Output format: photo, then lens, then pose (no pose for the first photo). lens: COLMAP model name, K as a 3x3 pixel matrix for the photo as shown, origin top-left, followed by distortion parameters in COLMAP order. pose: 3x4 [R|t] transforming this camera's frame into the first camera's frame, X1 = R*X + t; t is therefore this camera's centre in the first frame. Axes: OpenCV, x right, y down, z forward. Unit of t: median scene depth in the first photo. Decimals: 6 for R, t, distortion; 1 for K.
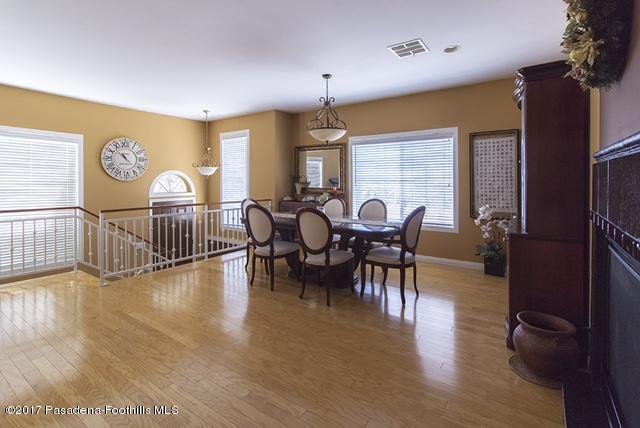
lens RADIAL K [[312.2, 0, 316.7], [0, 312.2, 187.7], [0, 0, 1]] dist [0.002659, 0.001039]
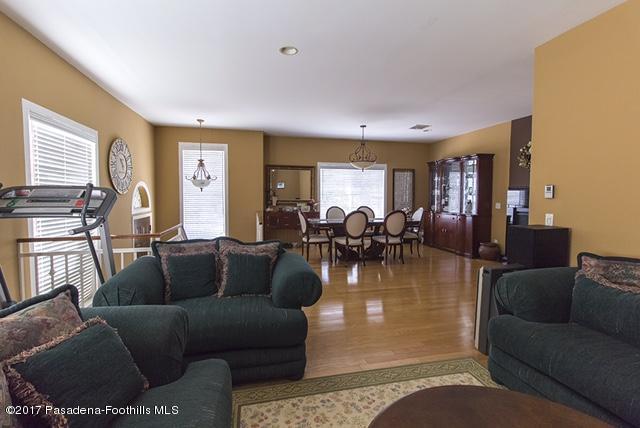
lens RADIAL K [[312.2, 0, 317.8], [0, 312.2, 212.3], [0, 0, 1]] dist [0.002659, 0.001039]
pose [[0.642903, -0.042391, 0.764773, -0.981817], [0.013336, 0.998935, 0.044160, -0.005007], [-0.765831, -0.018191, 0.642784, 0.134043]]
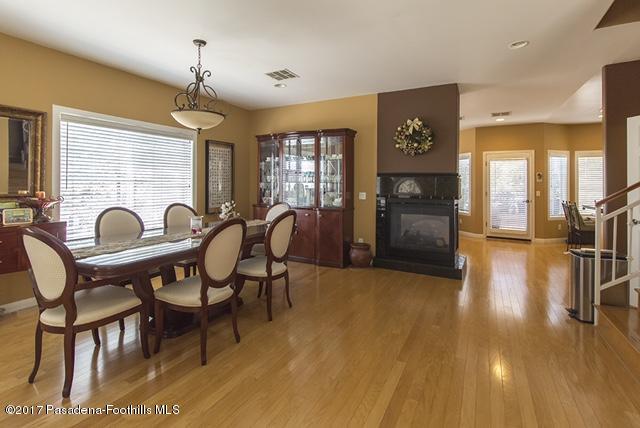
lens RADIAL K [[312.2, 0, 320.7], [0, 312.2, 181.3], [0, 0, 1]] dist [0.002659, 0.001039]
pose [[-0.152338, 0.004921, 0.988316, -0.570987], [0.014377, 0.999893, -0.002763, -0.011792], [-0.988224, 0.013788, -0.152392, 0.628416]]
